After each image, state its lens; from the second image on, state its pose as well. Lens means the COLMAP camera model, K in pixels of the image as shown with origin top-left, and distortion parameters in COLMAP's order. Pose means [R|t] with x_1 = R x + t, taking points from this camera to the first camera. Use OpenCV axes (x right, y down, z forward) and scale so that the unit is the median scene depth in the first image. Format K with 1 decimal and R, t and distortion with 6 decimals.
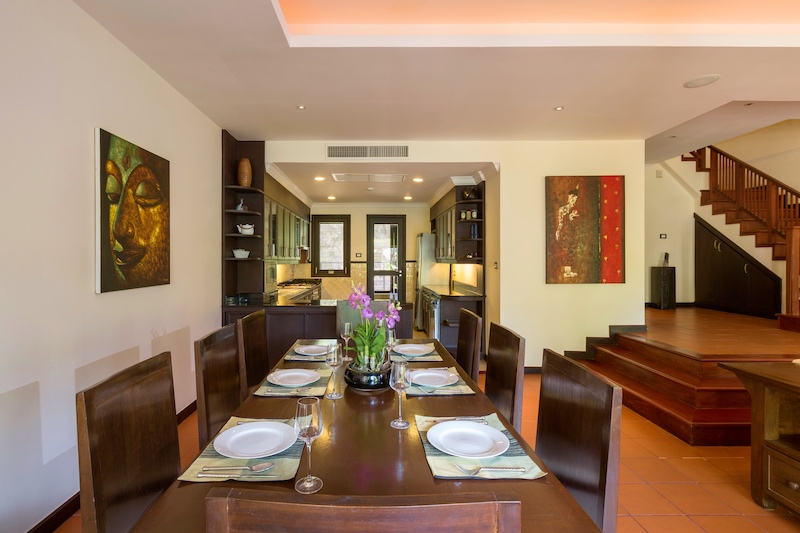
lens RADIAL K [[359.9, 0, 368.6], [0, 359.9, 261.2], [0, 0, 1]] dist [-0.000161, -0.000065]
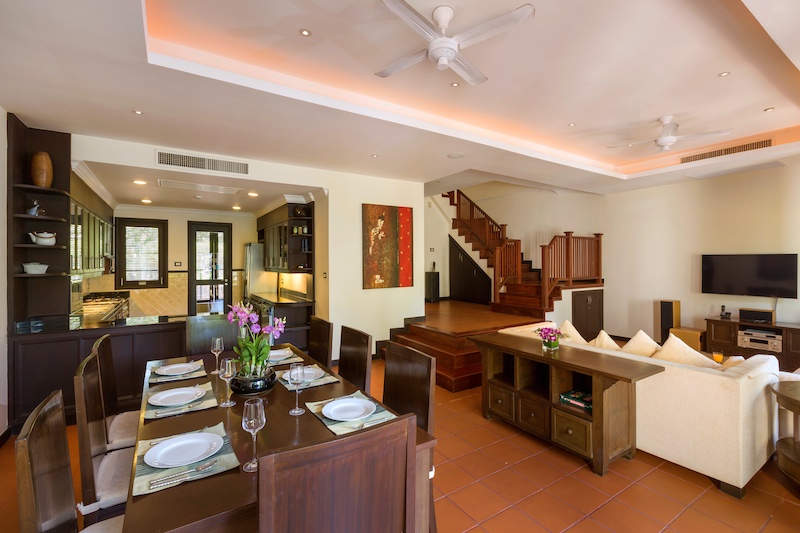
lens RADIAL K [[350.0, 0, 378.5], [0, 350.0, 263.5], [0, 0, 1]] dist [0.002313, 0.000363]
pose [[0.854586, -0.002087, 0.519305, -0.092579], [0.004021, 0.999989, -0.002598, -0.023311], [-0.519294, 0.004309, 0.854585, -0.069988]]
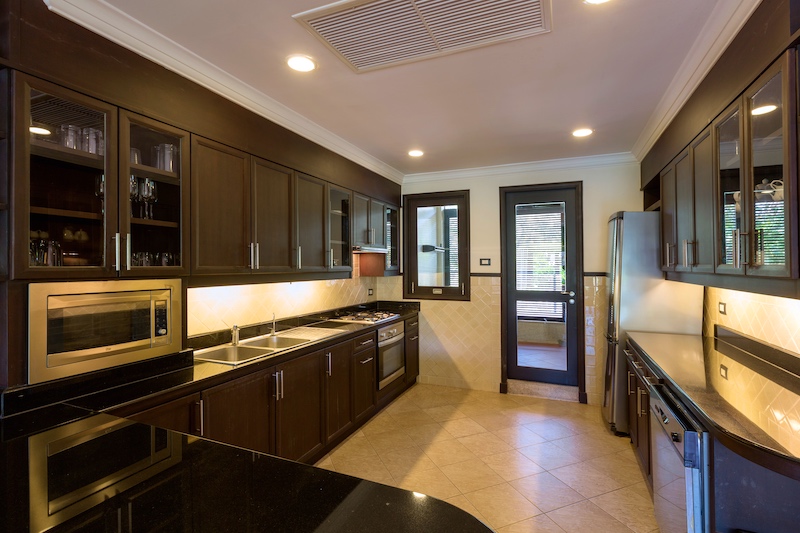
lens RADIAL K [[328.7, 0, 400.9], [0, 328.7, 260.5], [0, 0, 1]] dist [-0.000070, 0.000003]
pose [[0.902701, -0.006227, -0.430223, 0.122442], [-0.002188, 0.999816, -0.019063, -0.015411], [0.430262, 0.018150, 0.902521, 0.828024]]
